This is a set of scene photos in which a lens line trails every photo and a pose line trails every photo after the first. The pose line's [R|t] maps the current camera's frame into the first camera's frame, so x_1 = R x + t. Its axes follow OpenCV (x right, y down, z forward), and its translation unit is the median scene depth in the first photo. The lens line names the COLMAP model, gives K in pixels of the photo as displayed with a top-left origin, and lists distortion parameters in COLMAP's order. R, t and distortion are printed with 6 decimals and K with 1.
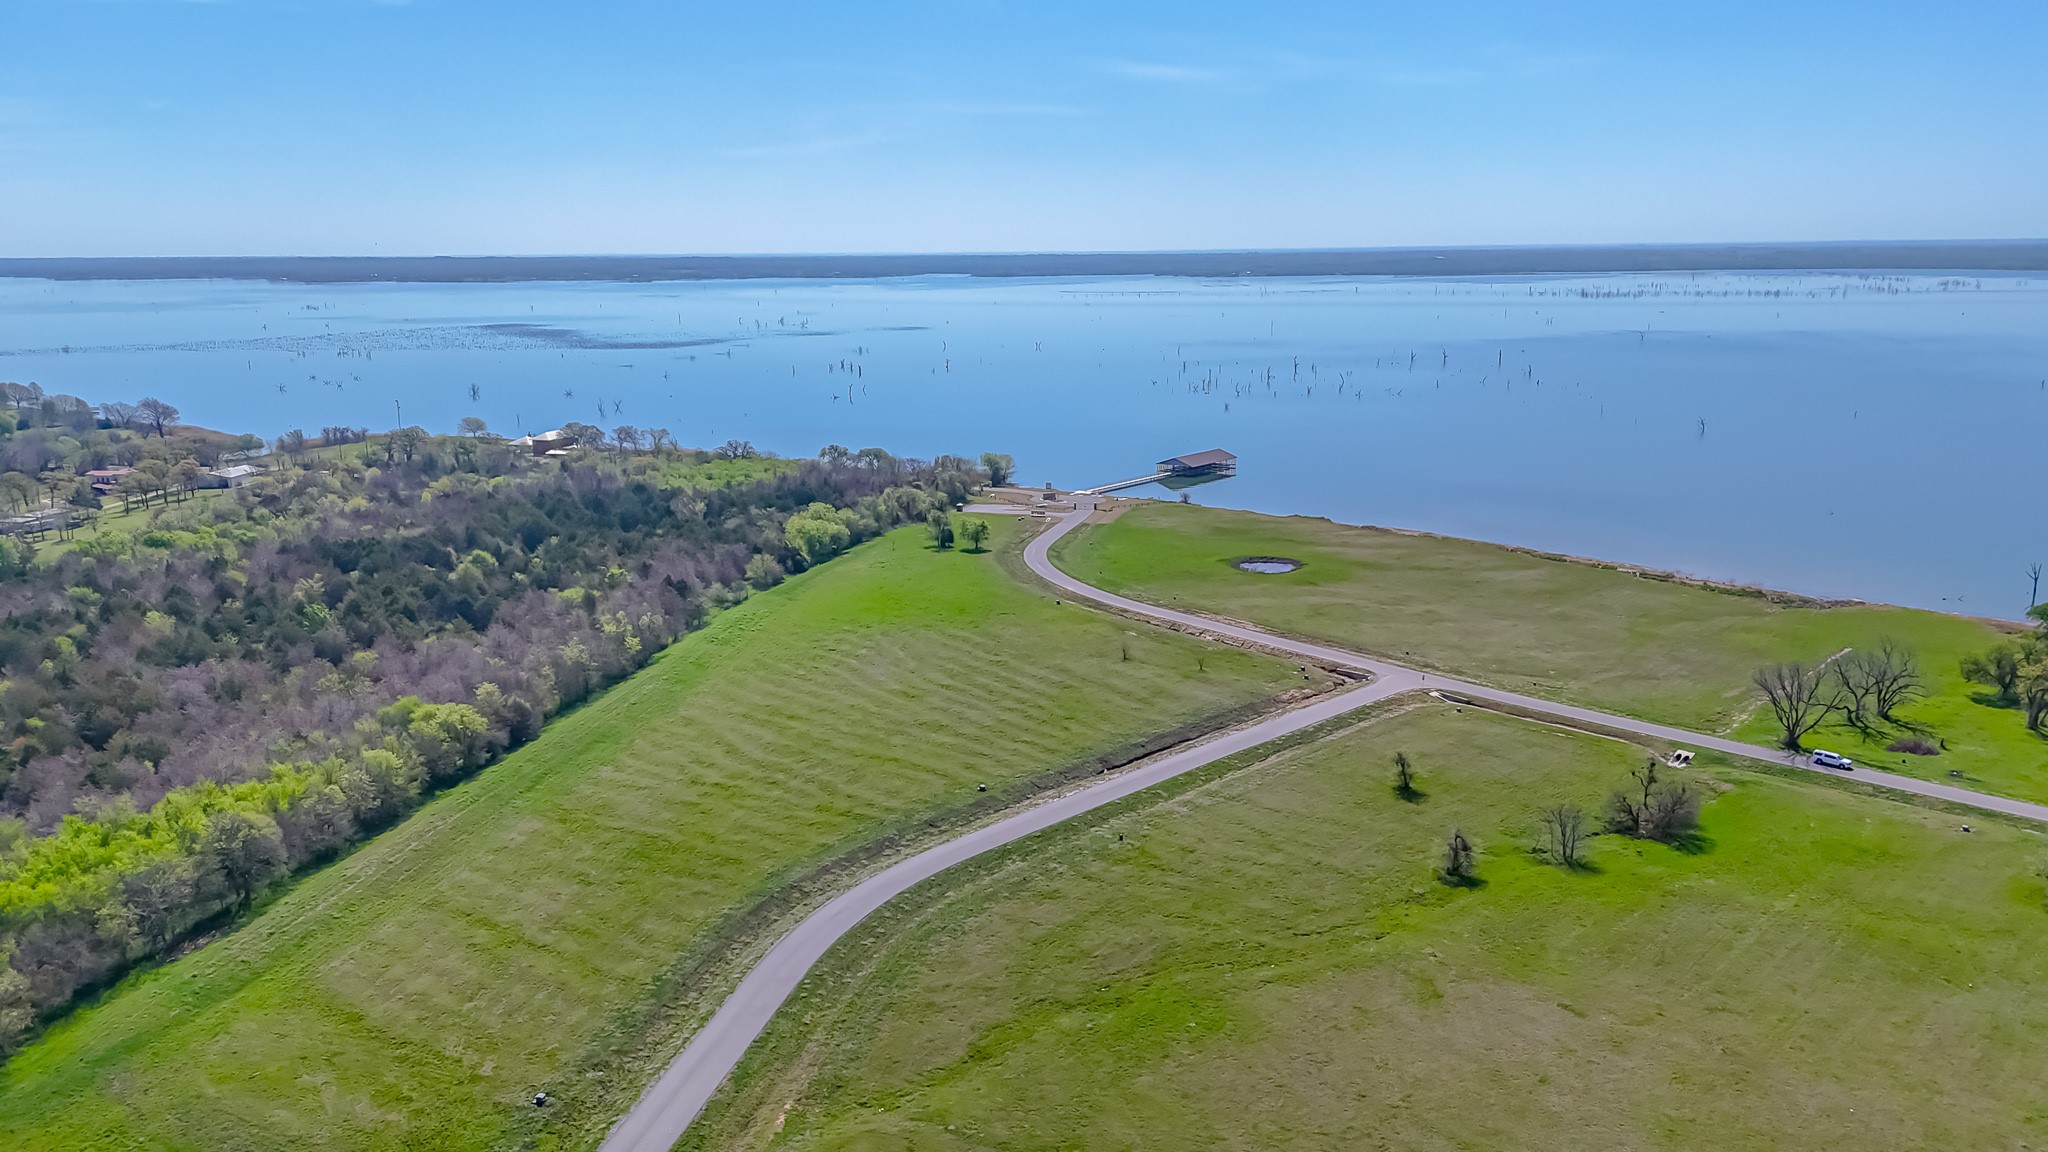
lens RADIAL K [[1502.6, 0, 1023.5], [0, 1502.6, 572.4], [0, 0, 1]] dist [0.079663, -0.078140]
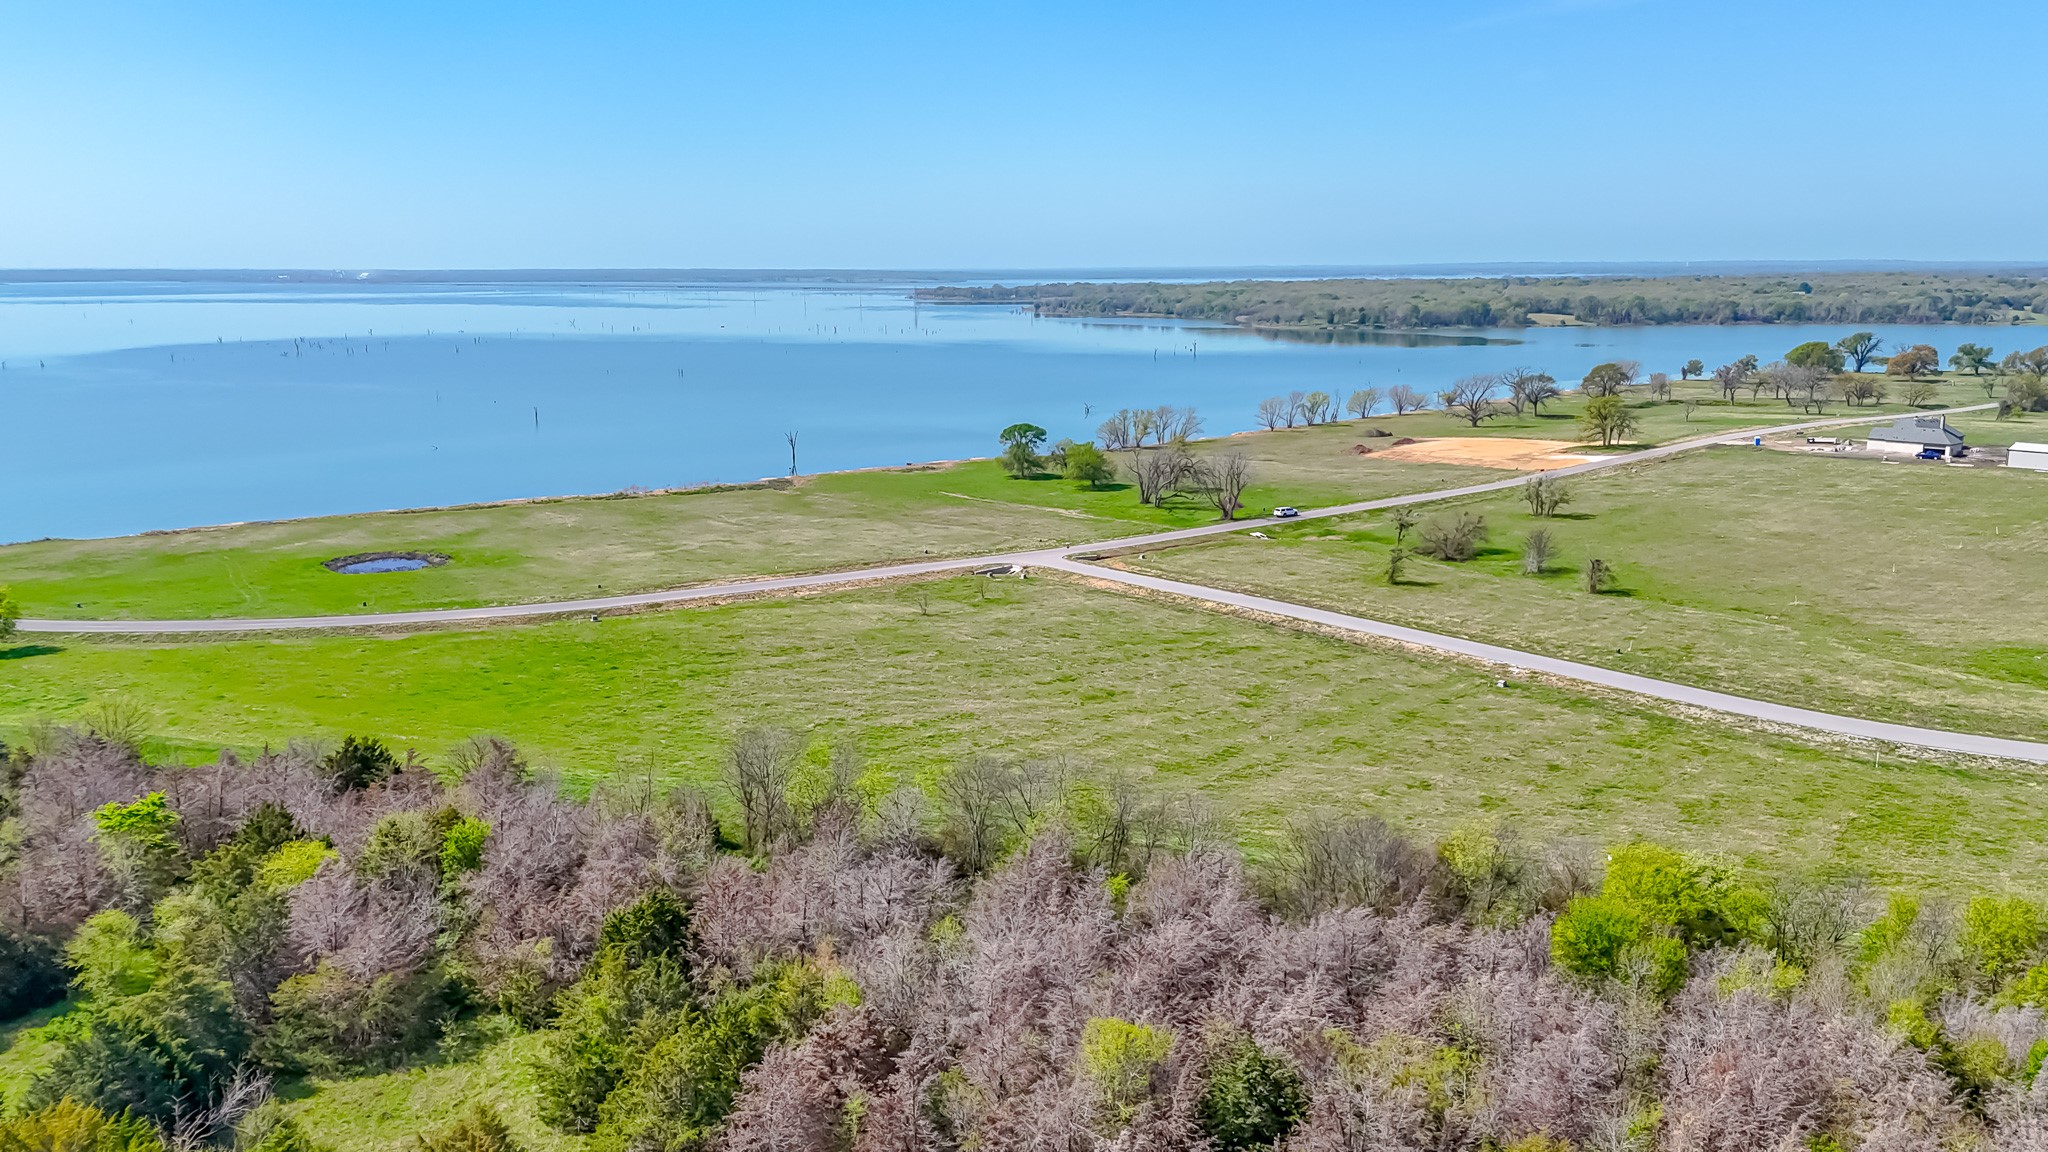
lens RADIAL K [[1502.6, 0, 1019.7], [0, 1502.6, 578.3], [0, 0, 1]] dist [0.079663, -0.078140]
pose [[0.115031, -0.192180, 0.974595, -0.578575], [0.211057, 0.963435, 0.165068, -0.062784], [-0.970682, 0.186707, 0.151386, 0.811722]]
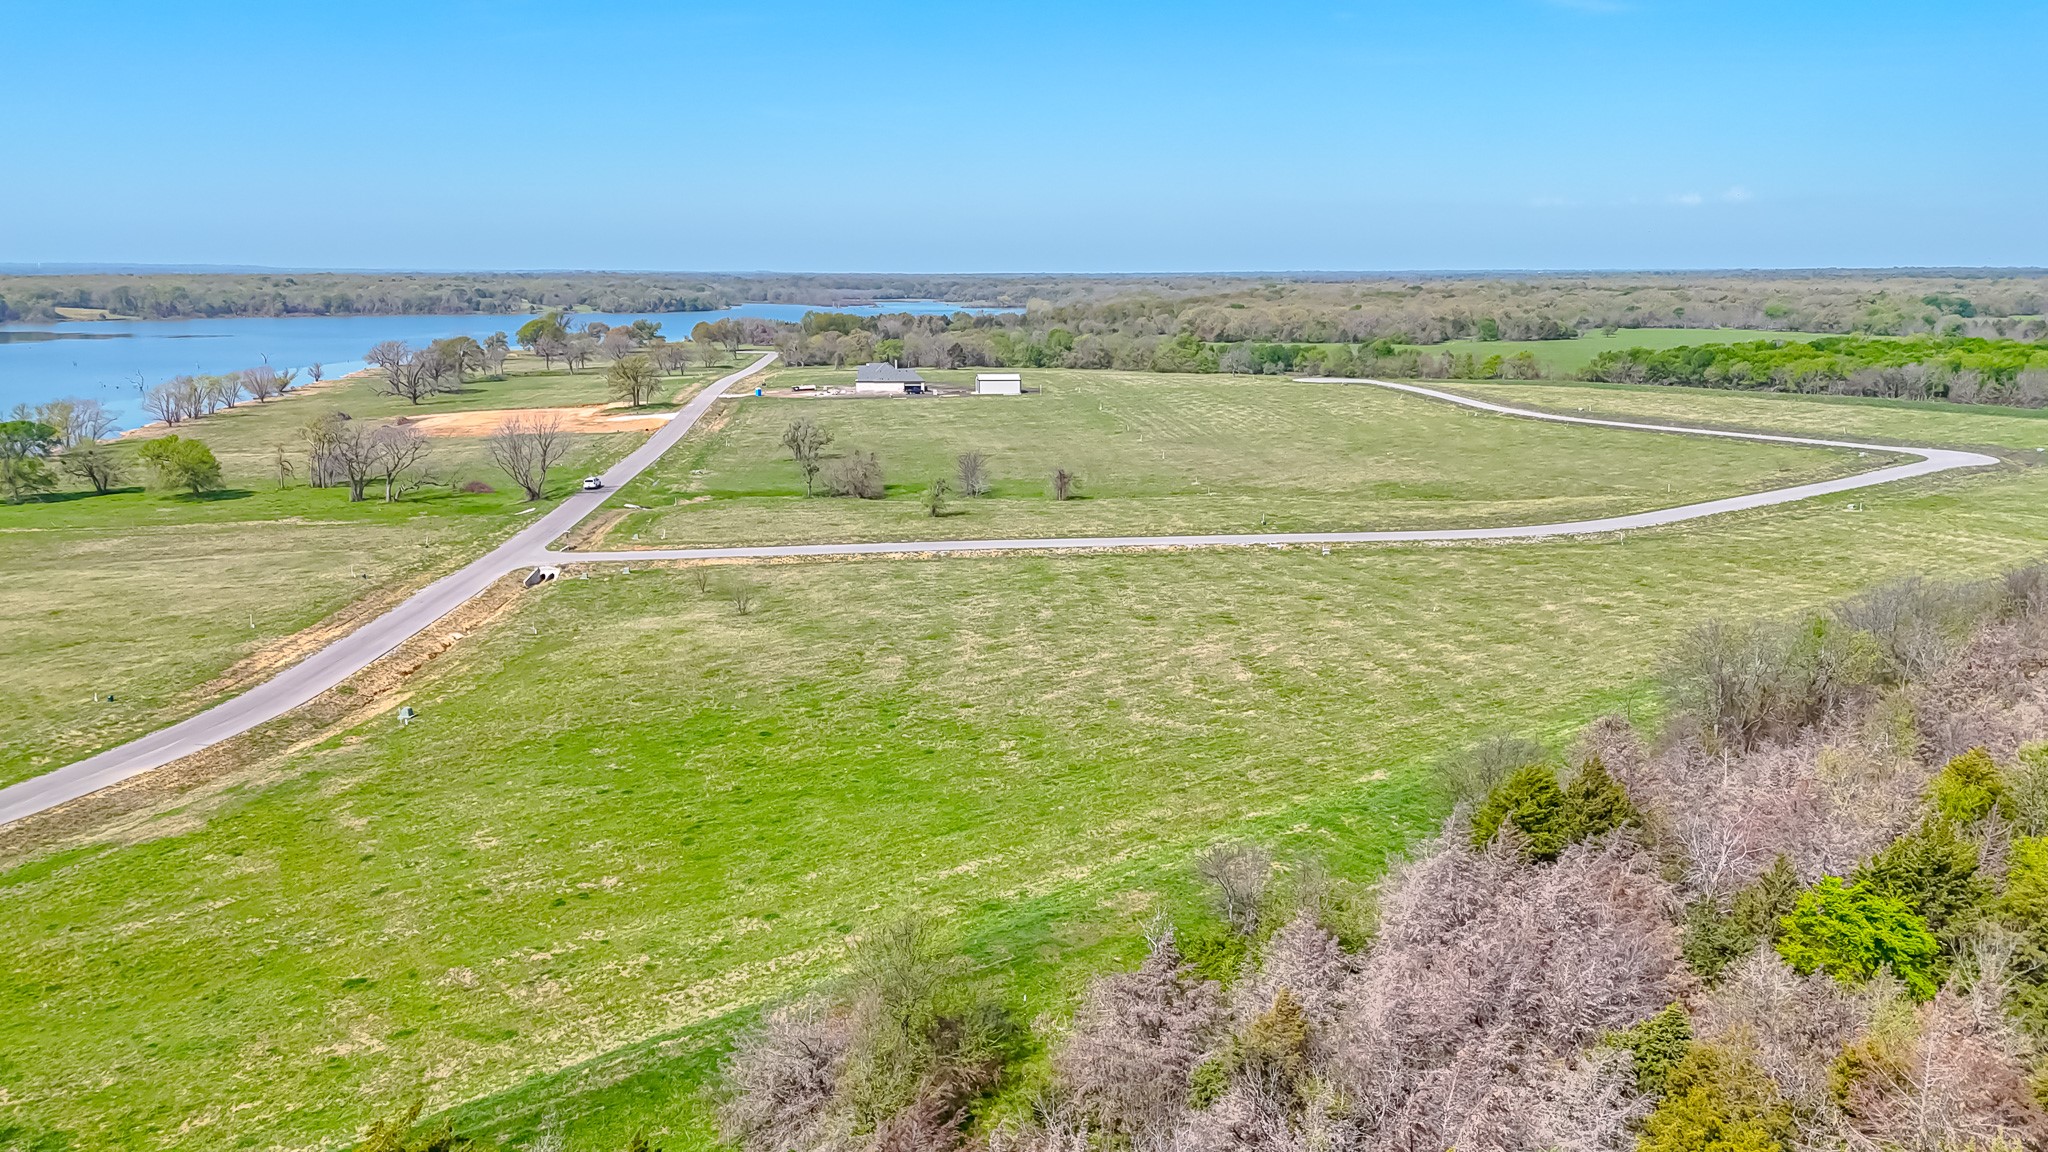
lens RADIAL K [[1502.6, 0, 1023.7], [0, 1502.6, 578.1], [0, 0, 1]] dist [0.079663, -0.078140]
pose [[-0.761544, -0.121715, 0.636582, -0.325369], [0.140362, 0.927924, 0.345335, -0.114216], [-0.632732, 0.352339, -0.689570, 1.229020]]
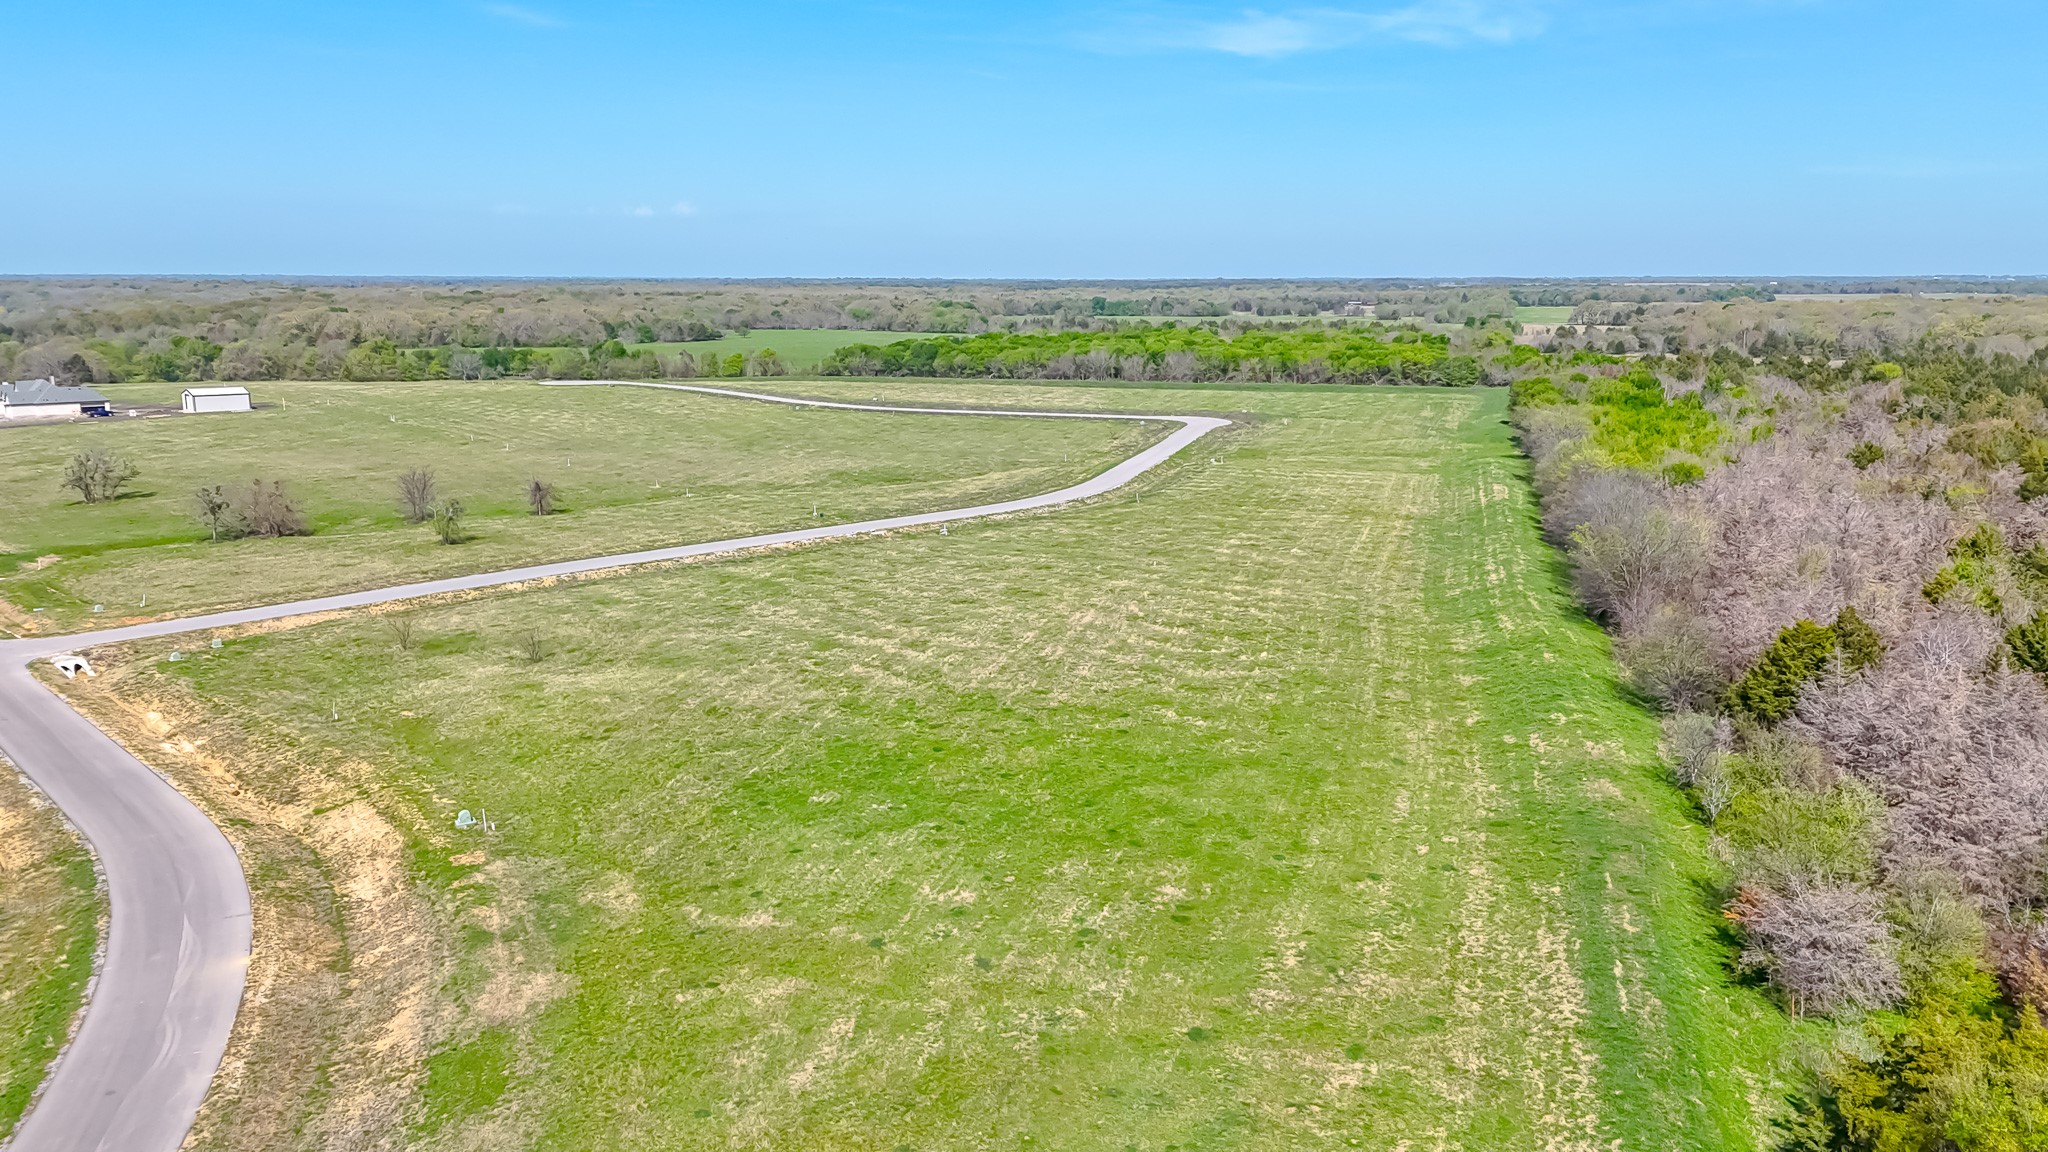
lens RADIAL K [[1502.6, 0, 1025.2], [0, 1502.6, 577.5], [0, 0, 1]] dist [0.079663, -0.078140]
pose [[-0.997975, -0.004937, 0.063420, -0.106549], [0.020460, 0.919095, 0.393503, -0.128309], [-0.060232, 0.394004, -0.917133, 1.316088]]
